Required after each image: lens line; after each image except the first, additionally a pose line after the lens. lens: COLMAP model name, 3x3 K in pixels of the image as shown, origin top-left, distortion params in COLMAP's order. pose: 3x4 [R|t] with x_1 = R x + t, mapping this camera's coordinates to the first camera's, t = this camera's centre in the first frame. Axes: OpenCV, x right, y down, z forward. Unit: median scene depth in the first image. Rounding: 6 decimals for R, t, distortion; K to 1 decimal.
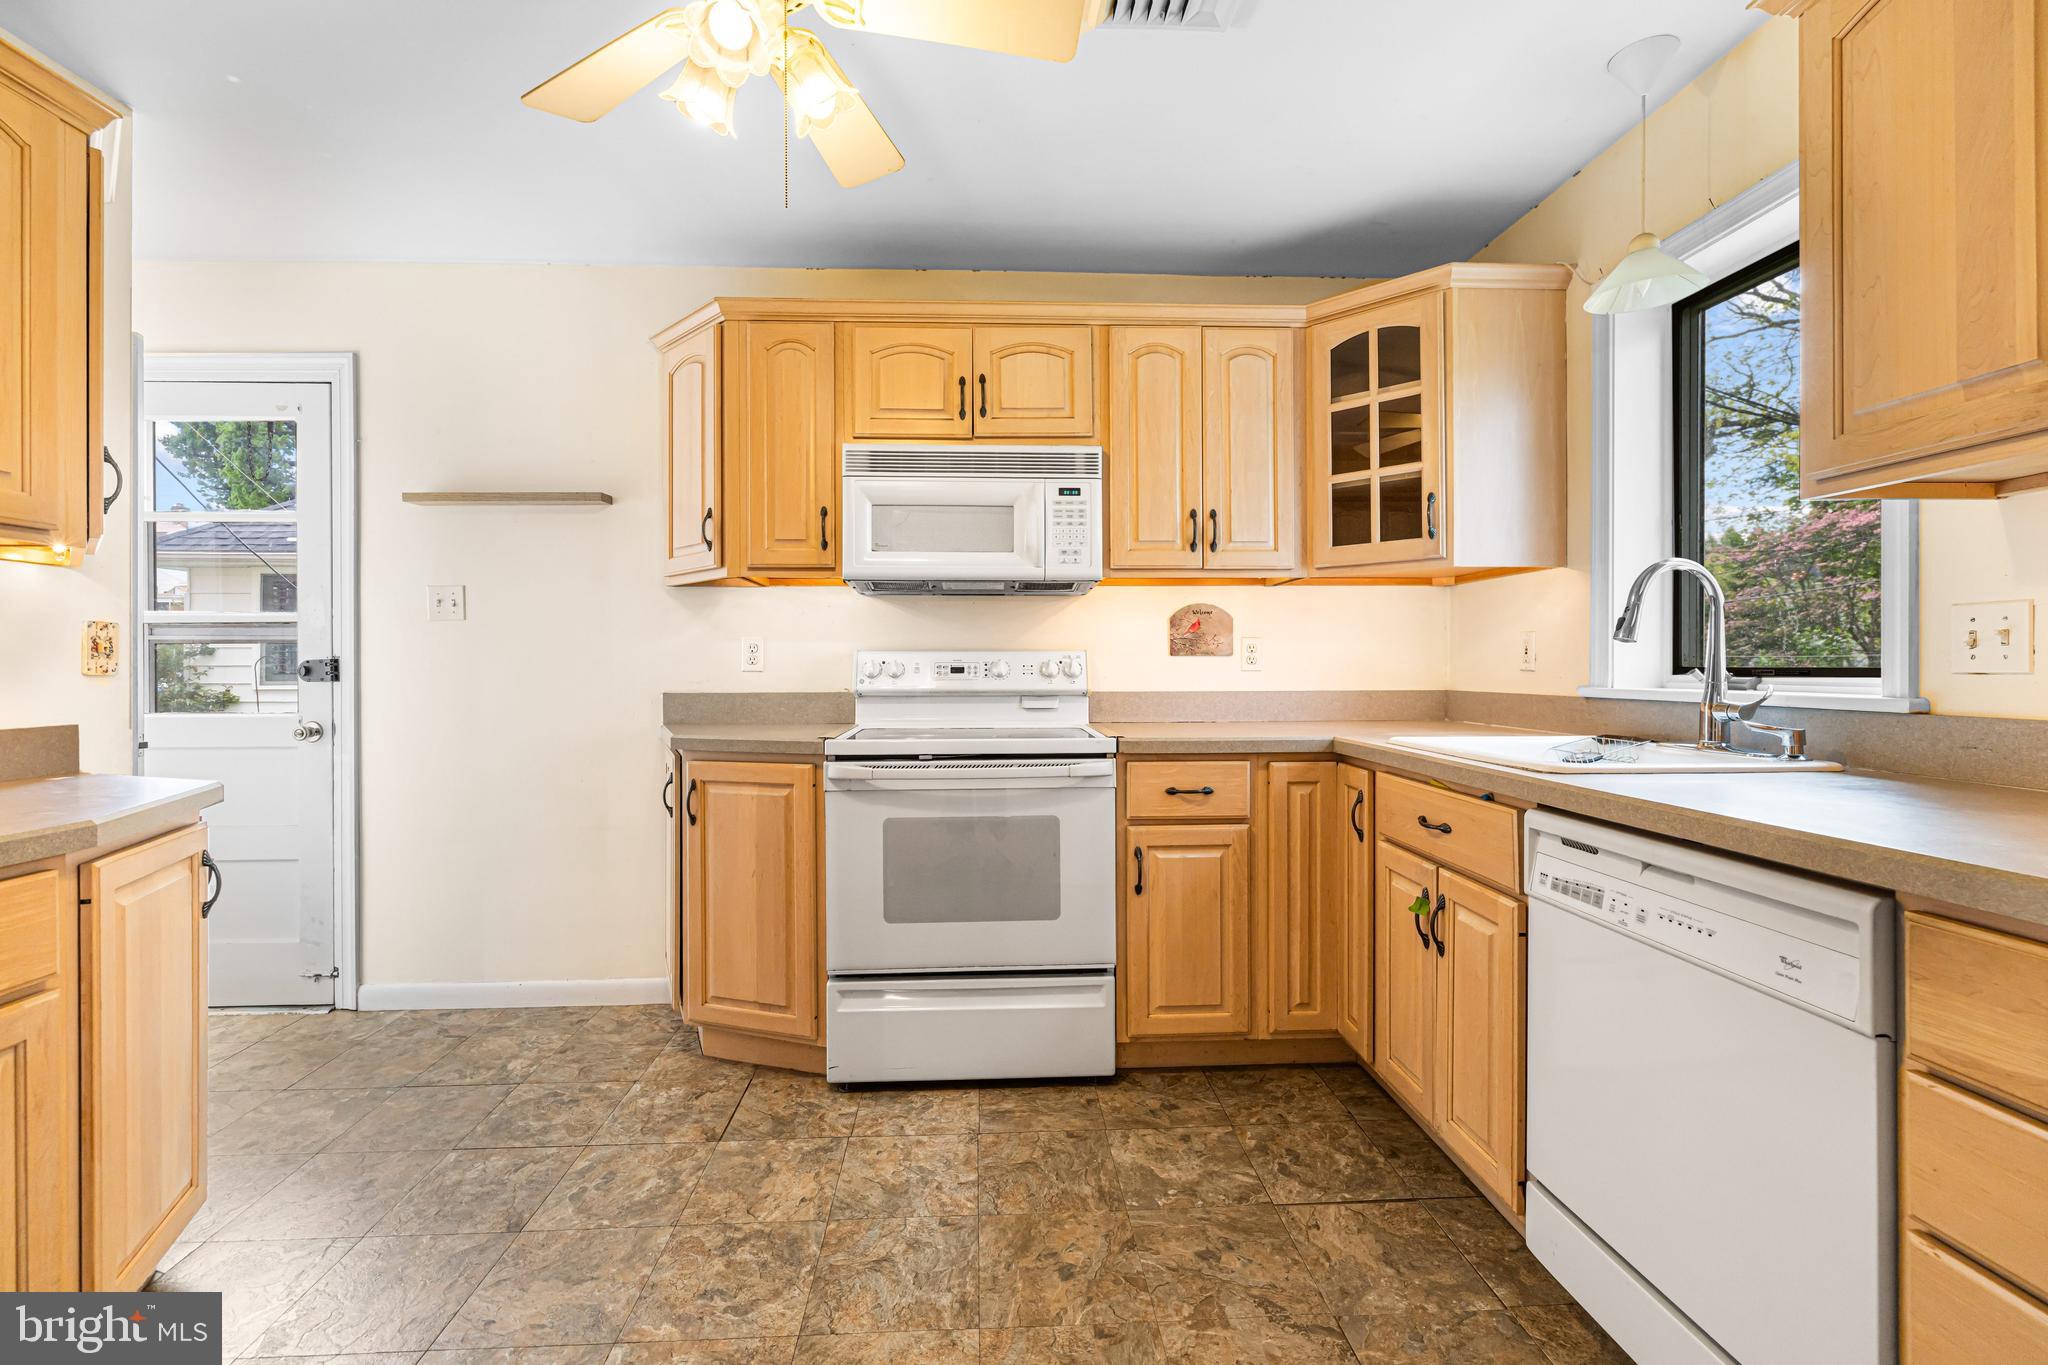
lens RADIAL K [[891.4, 0, 1018.8], [0, 891.4, 663.4], [0, 0, 1]] dist [-0.001848, 0.001277]
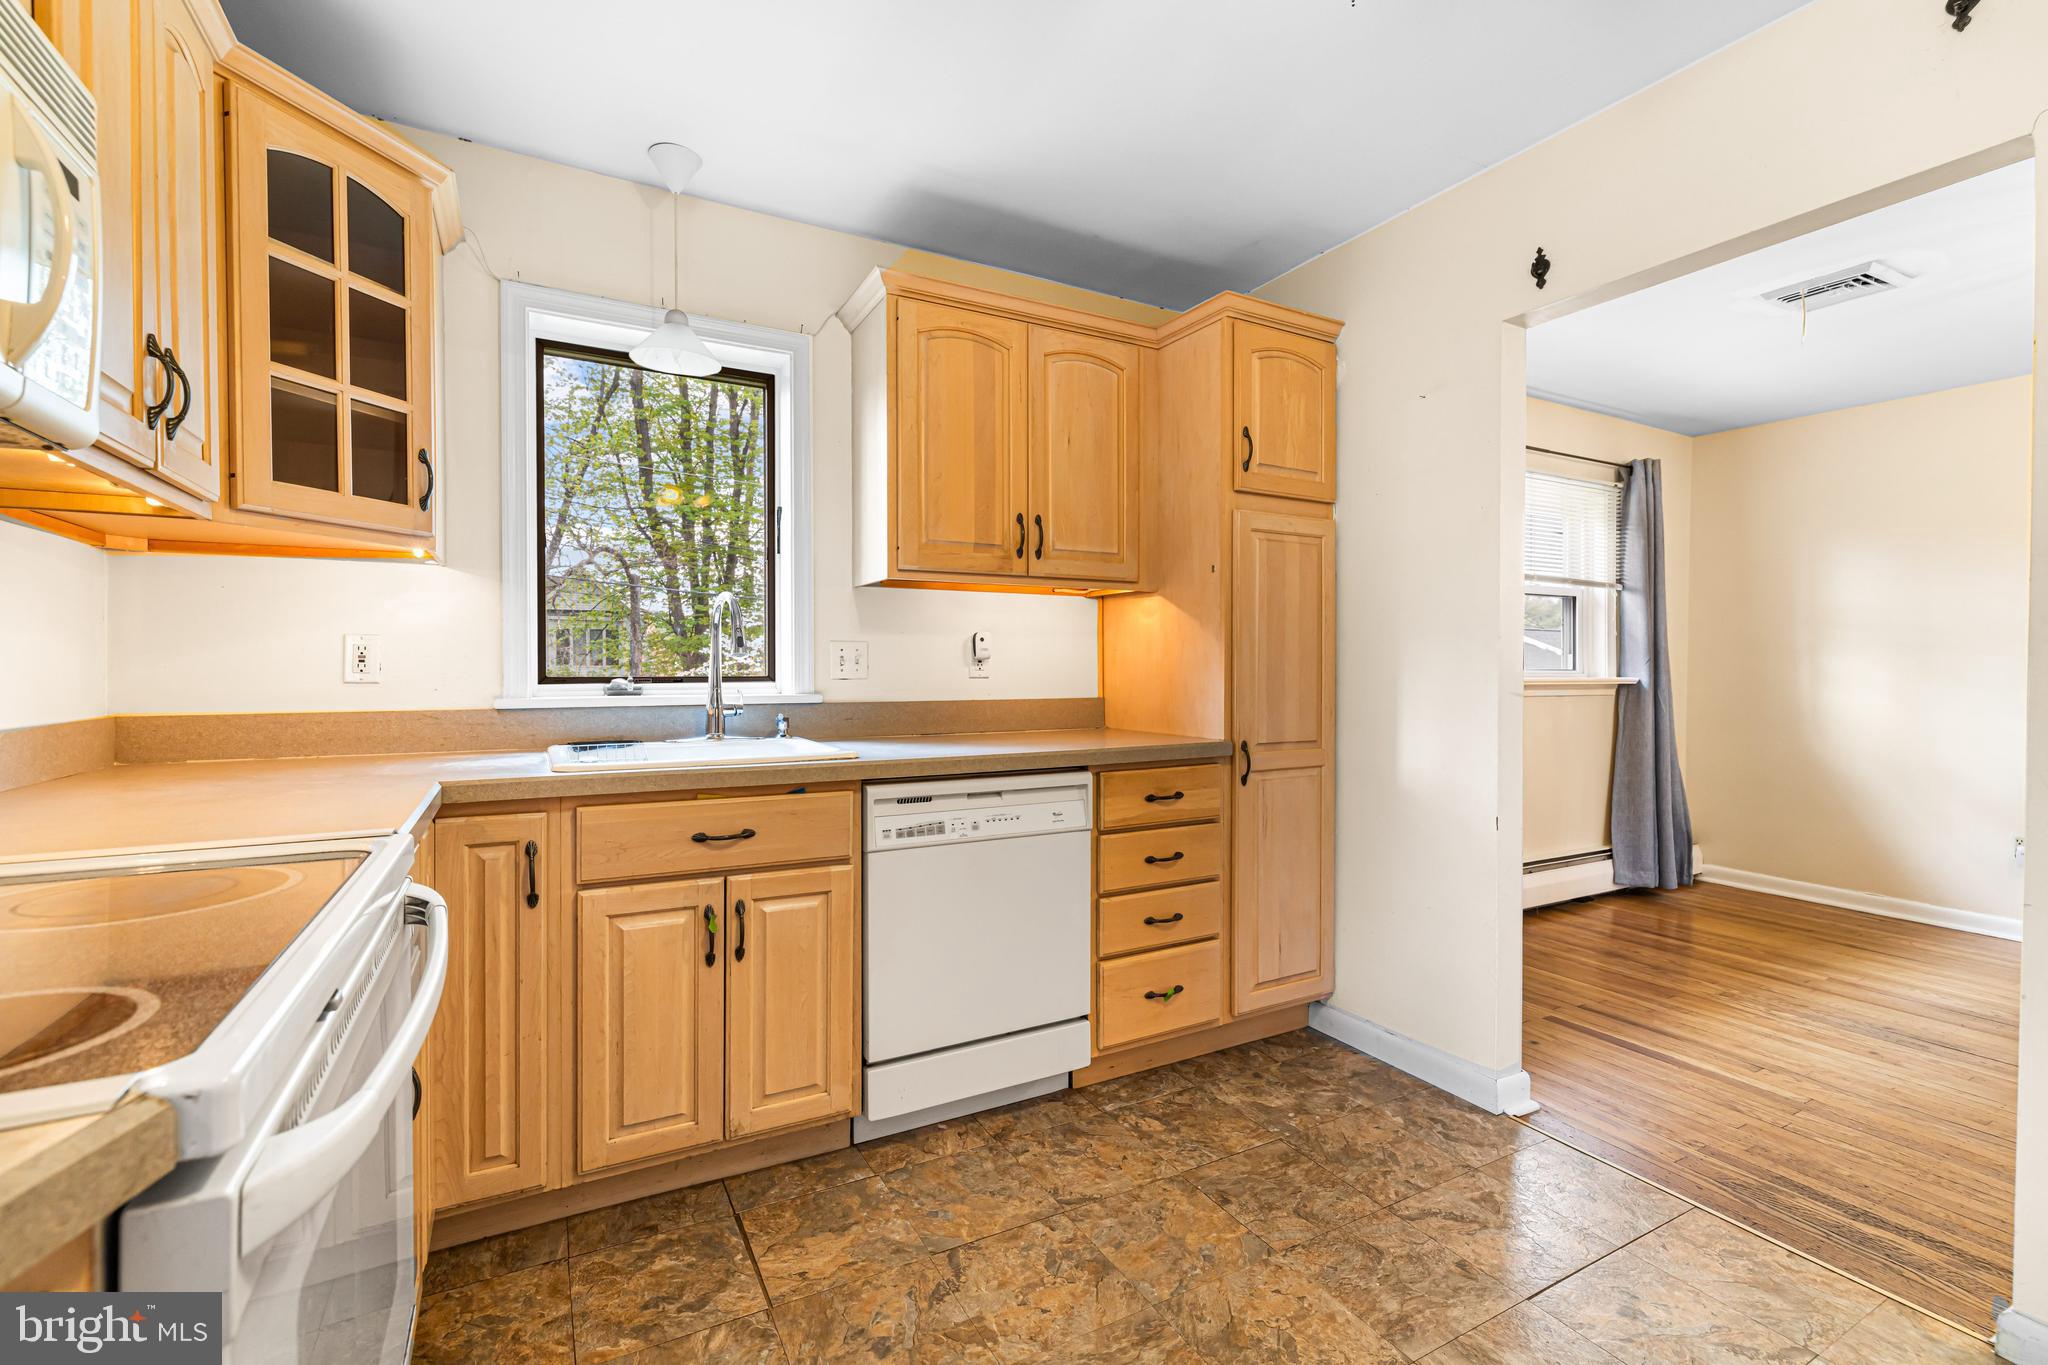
lens RADIAL K [[891.4, 0, 1007.2], [0, 891.4, 676.8], [0, 0, 1]] dist [-0.001848, 0.001277]
pose [[-0.428355, -0.004848, 0.903597, -0.465380], [-0.000350, 0.999986, 0.005199, -0.002089], [-0.903610, 0.001910, -0.428351, 0.928378]]
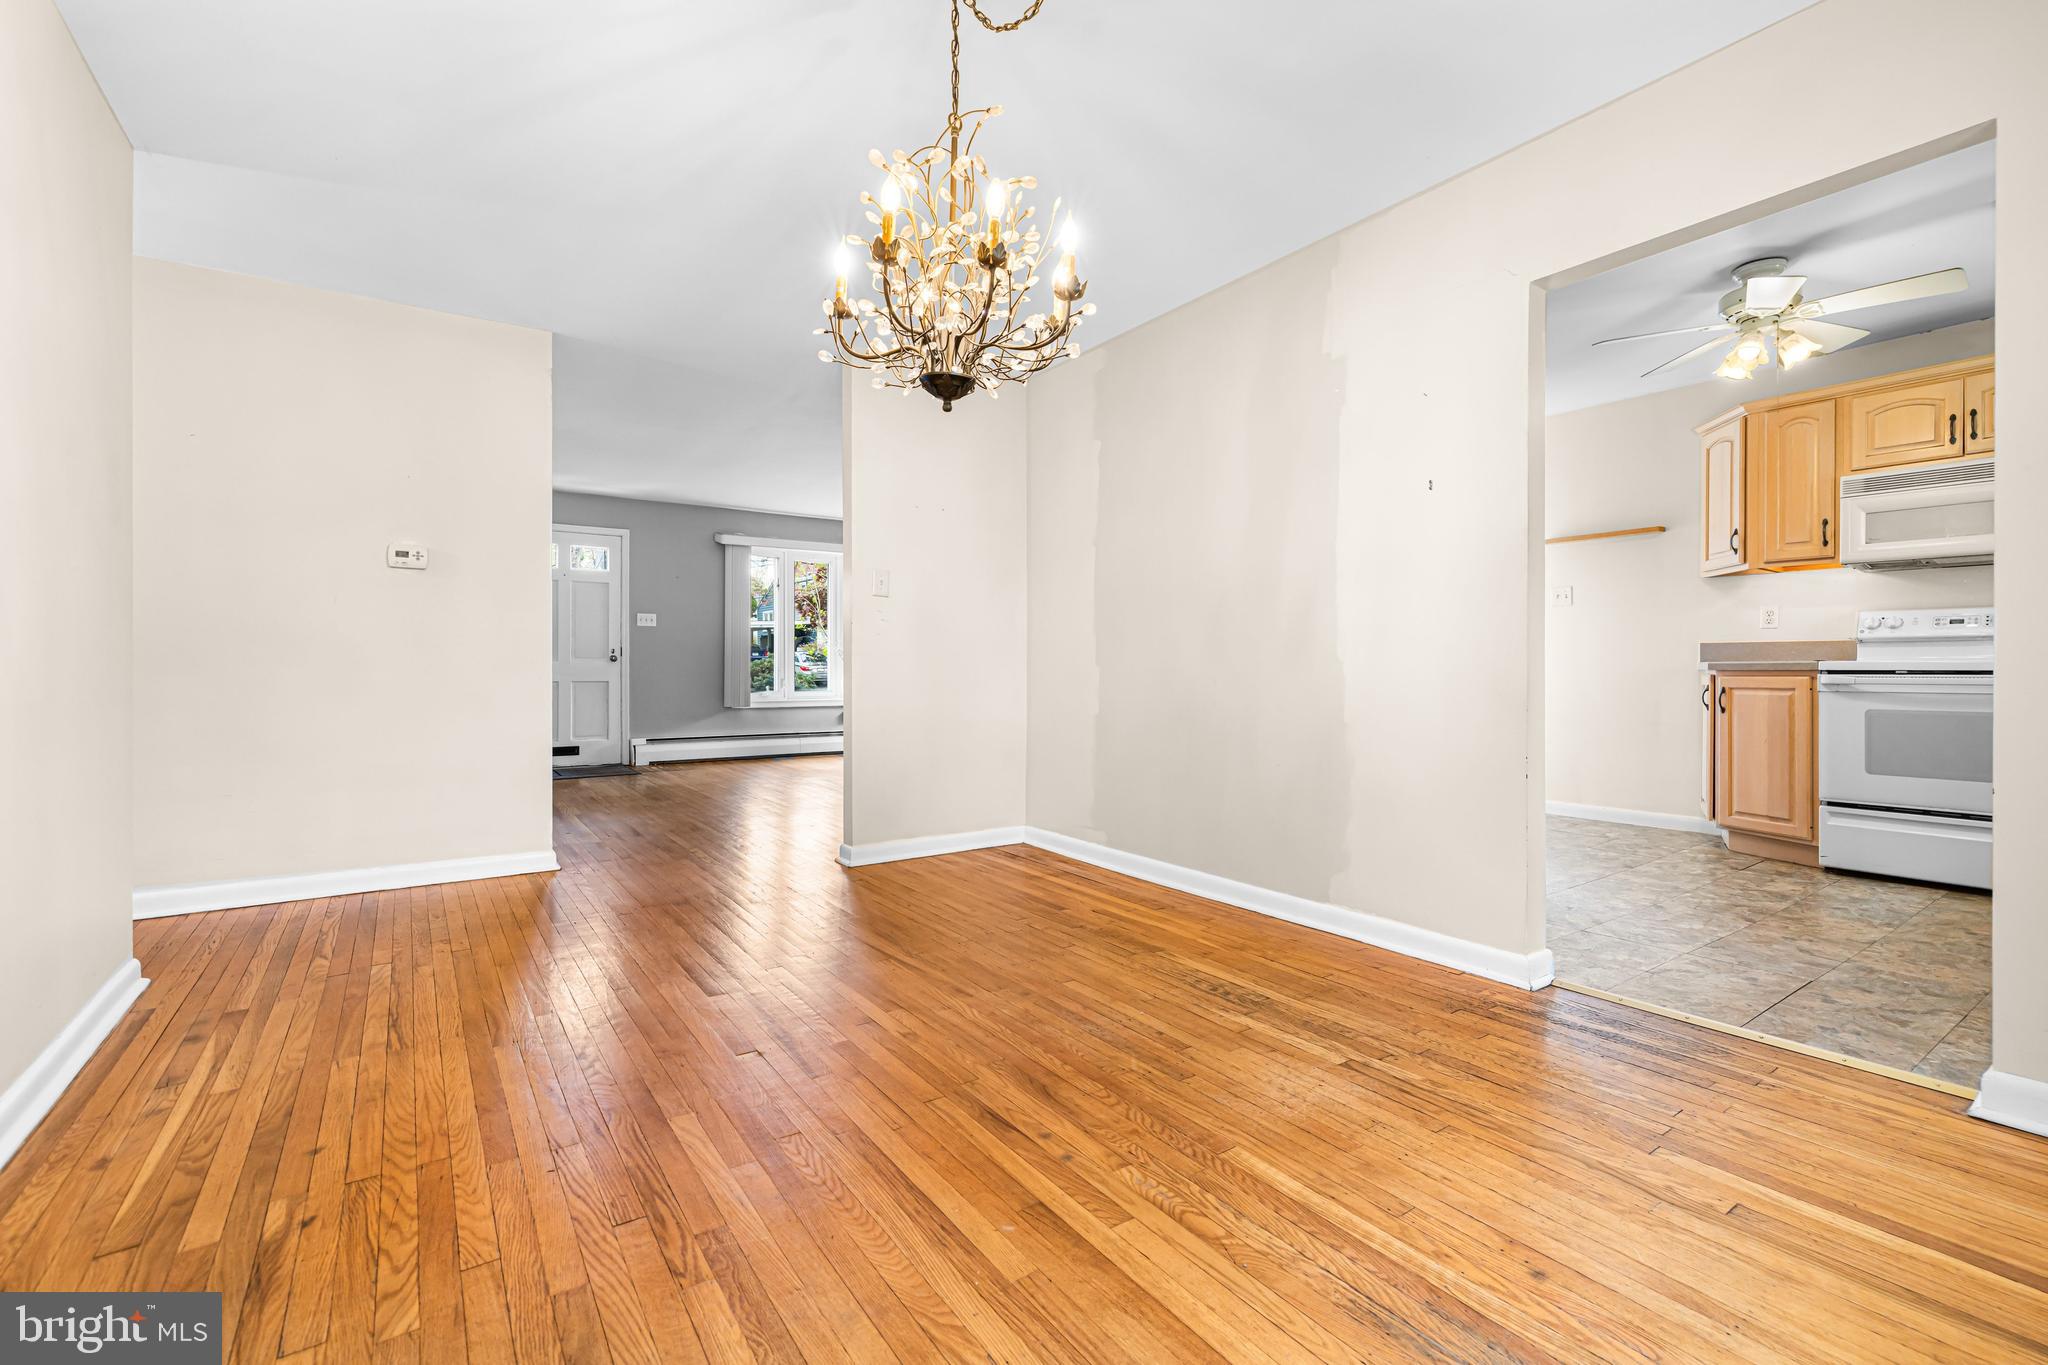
lens RADIAL K [[891.4, 0, 1003.0], [0, 891.4, 671.7], [0, 0, 1]] dist [-0.001848, 0.001277]
pose [[0.523737, 0.007241, -0.851849, 0.405853], [-0.001589, 0.999970, 0.007523, 0.094148], [0.851879, -0.002586, 0.523733, -1.185898]]
